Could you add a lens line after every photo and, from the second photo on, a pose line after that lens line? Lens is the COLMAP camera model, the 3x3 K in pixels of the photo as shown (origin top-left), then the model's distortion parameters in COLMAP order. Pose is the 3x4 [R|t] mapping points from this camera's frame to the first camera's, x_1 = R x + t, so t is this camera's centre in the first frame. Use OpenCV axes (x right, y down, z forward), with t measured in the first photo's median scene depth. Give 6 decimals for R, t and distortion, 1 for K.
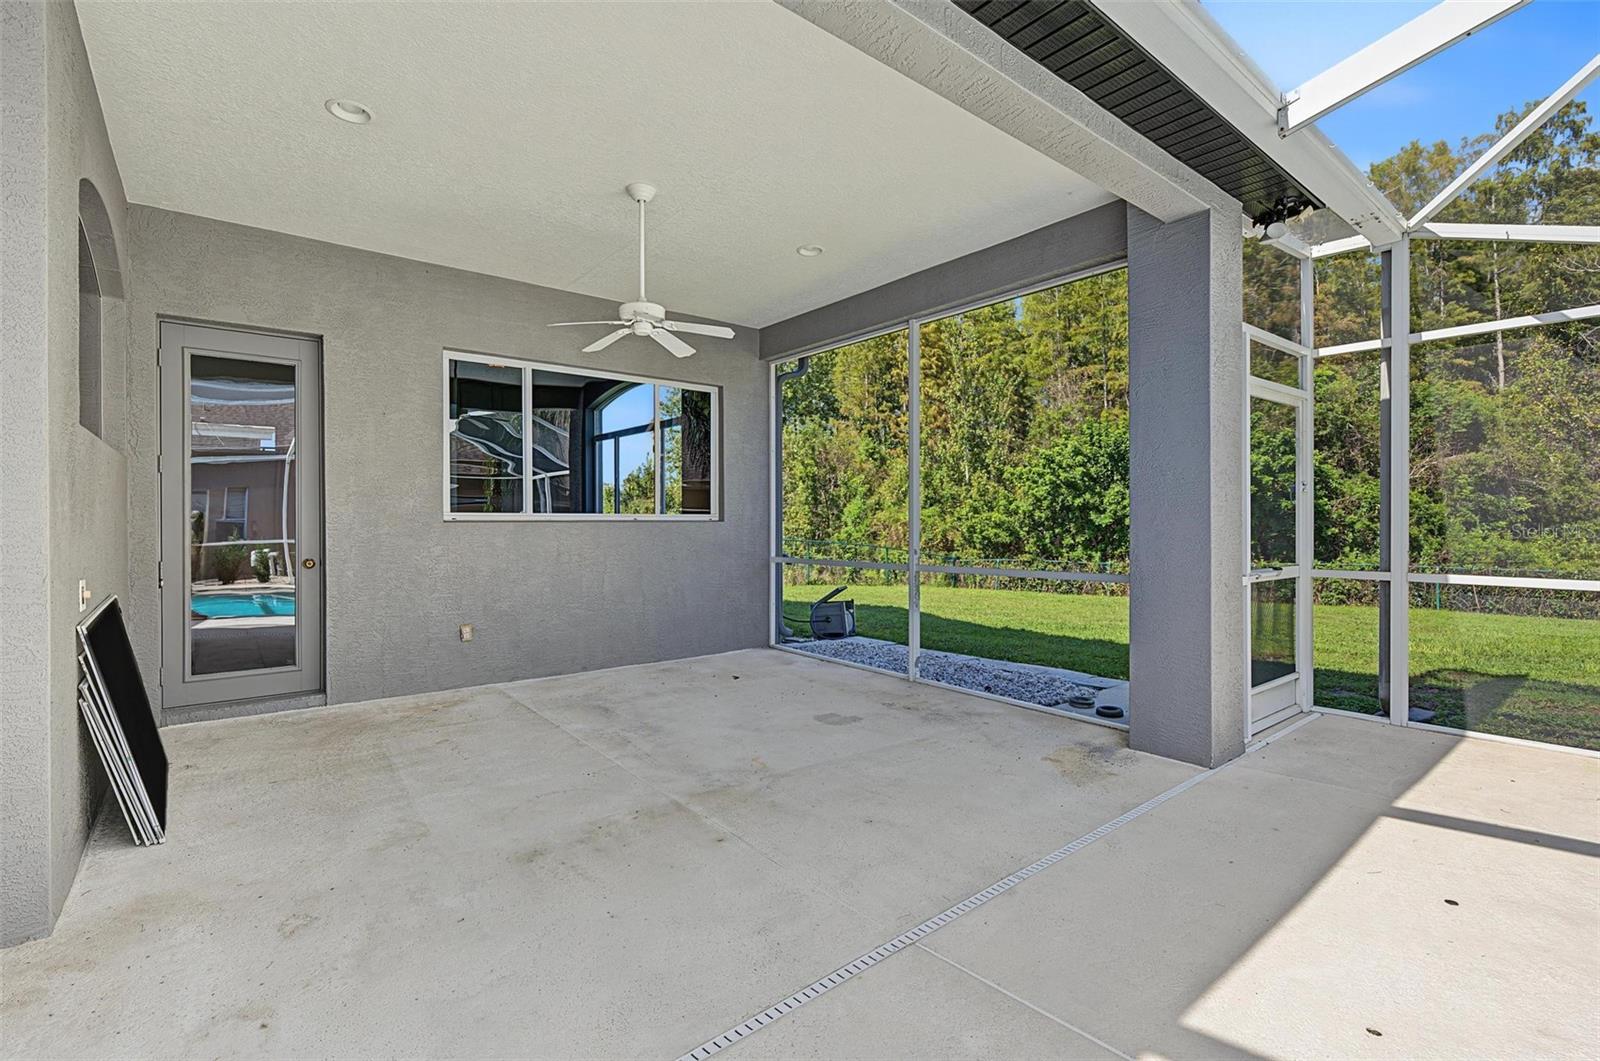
lens RADIAL K [[721.2, 0, 798.4], [0, 721.2, 525.2], [0, 0, 1]] dist [0.002809, -0.000154]
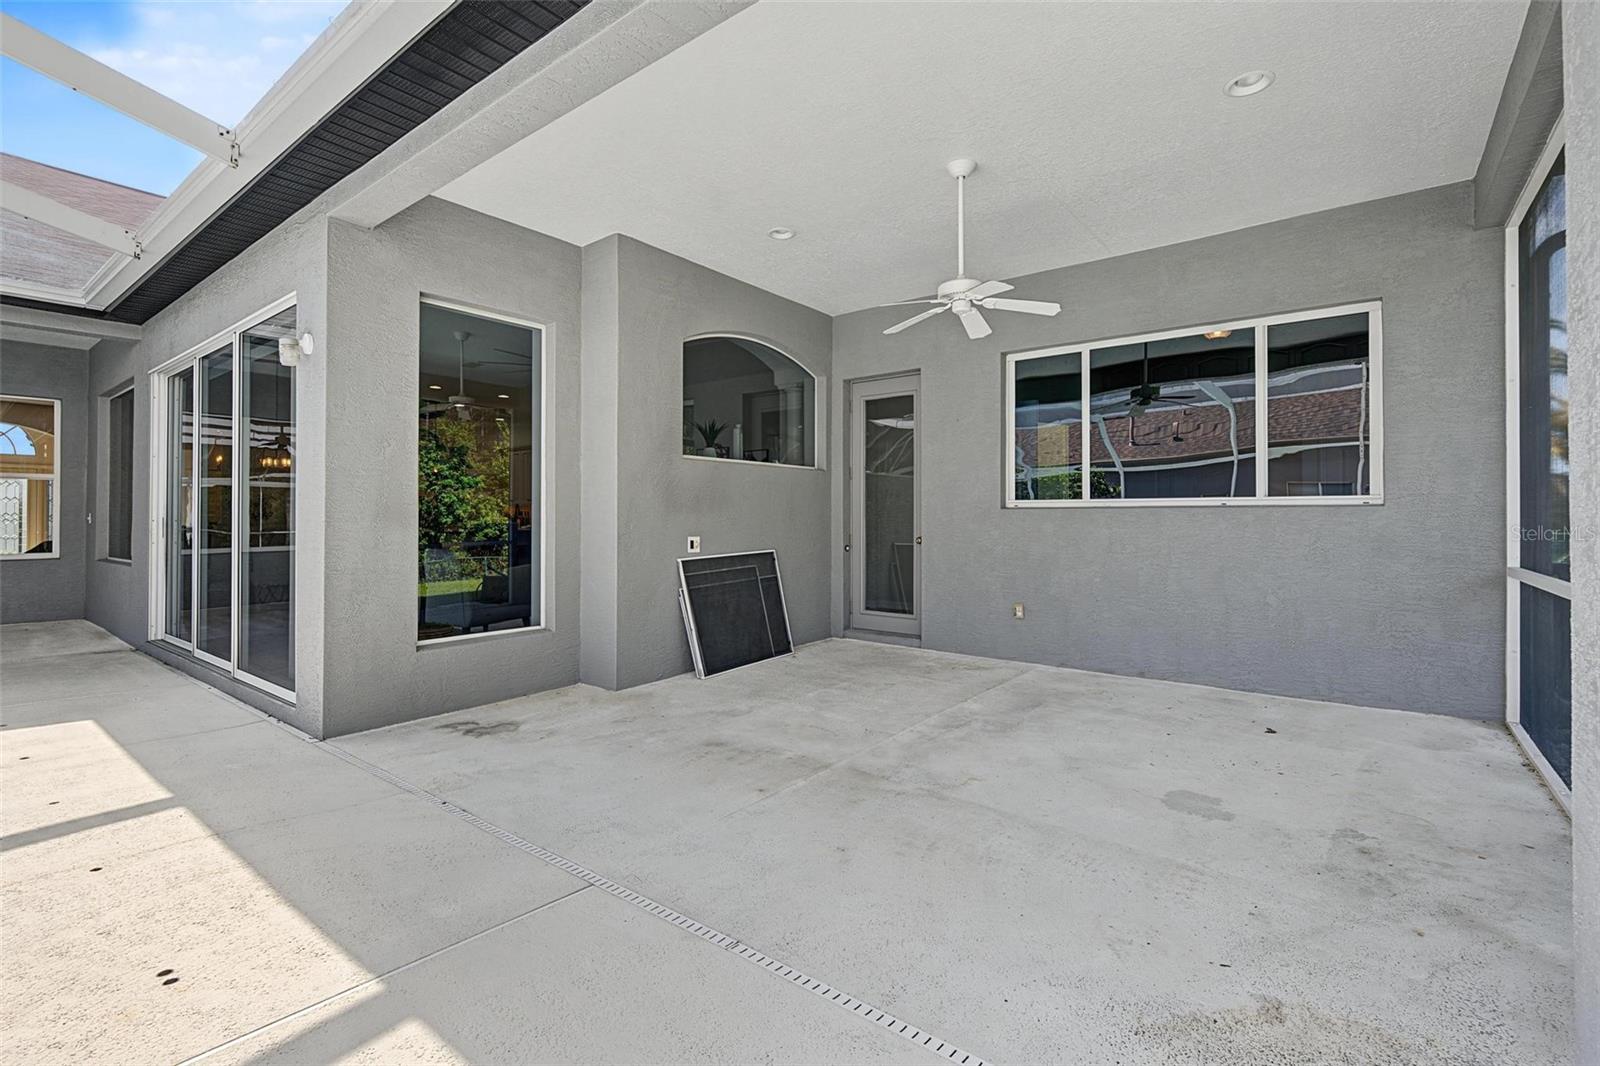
lens RADIAL K [[721.2, 0, 800.9], [0, 721.2, 520.0], [0, 0, 1]] dist [0.002809, -0.000154]
pose [[0.226043, 0.004776, -0.974106, 0.689186], [-0.007420, 0.999967, 0.003181, 0.014698], [0.974089, 0.006508, 0.226071, 0.573140]]
